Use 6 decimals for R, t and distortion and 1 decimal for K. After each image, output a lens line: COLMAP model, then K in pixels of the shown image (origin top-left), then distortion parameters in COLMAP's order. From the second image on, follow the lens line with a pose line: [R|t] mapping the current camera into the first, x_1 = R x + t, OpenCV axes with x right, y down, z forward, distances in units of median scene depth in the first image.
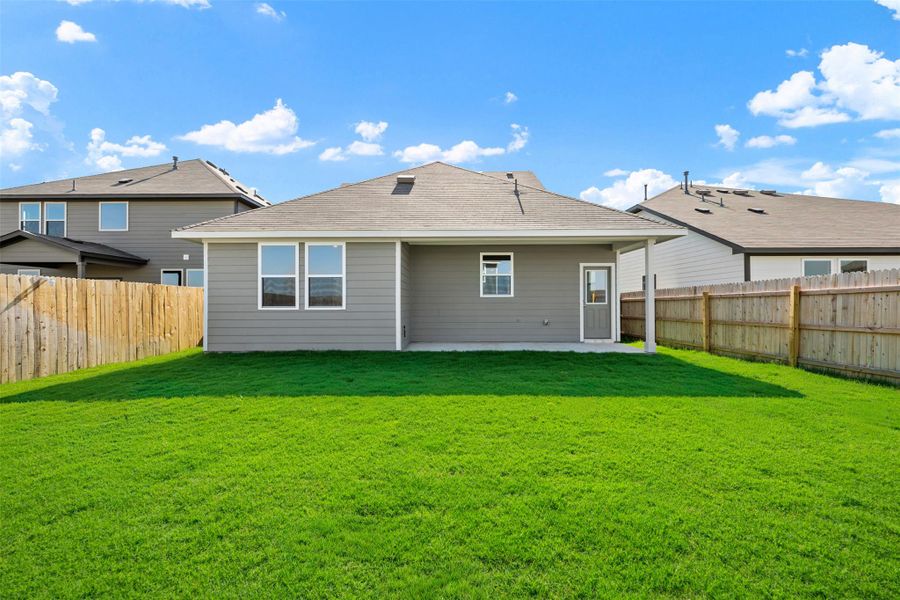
lens RADIAL K [[354.9, 0, 450.0], [0, 354.9, 300.0], [0, 0, 1]] dist [-0.001459, -0.000146]
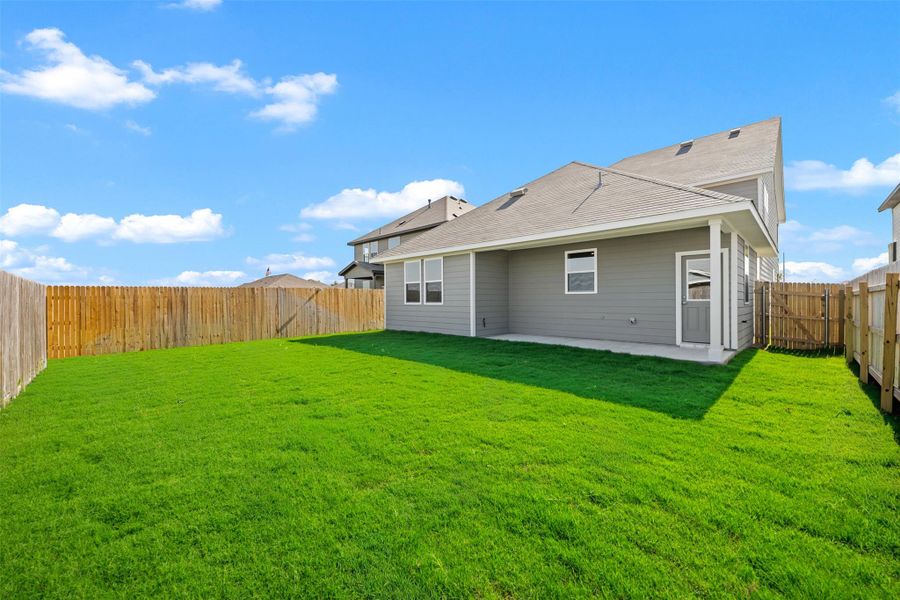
lens RADIAL K [[358.3, 0, 450.0], [0, 358.3, 300.0], [0, 0, 1]] dist [0.000461, -0.000061]
pose [[0.708762, -0.000684, -0.705447, 0.719142], [0.009026, 0.999926, 0.008098, -0.002860], [0.705390, -0.012107, 0.708716, 0.016499]]
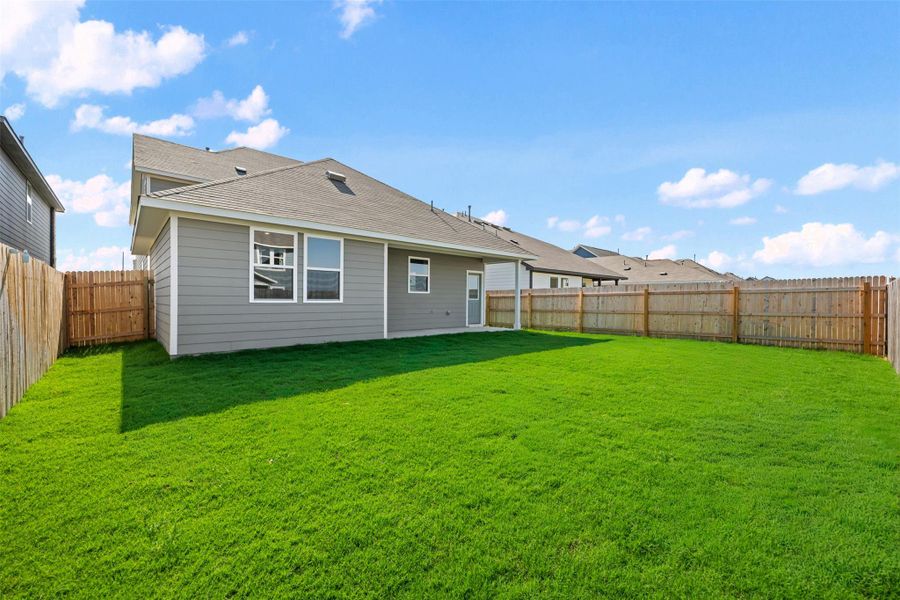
lens RADIAL K [[358.3, 0, 450.0], [0, 358.3, 300.0], [0, 0, 1]] dist [0.000461, -0.000061]
pose [[0.737867, 0.007926, 0.674899, -0.770601], [-0.016249, 0.999850, 0.006023, 0.007478], [-0.674750, -0.015410, 0.737885, 0.007390]]
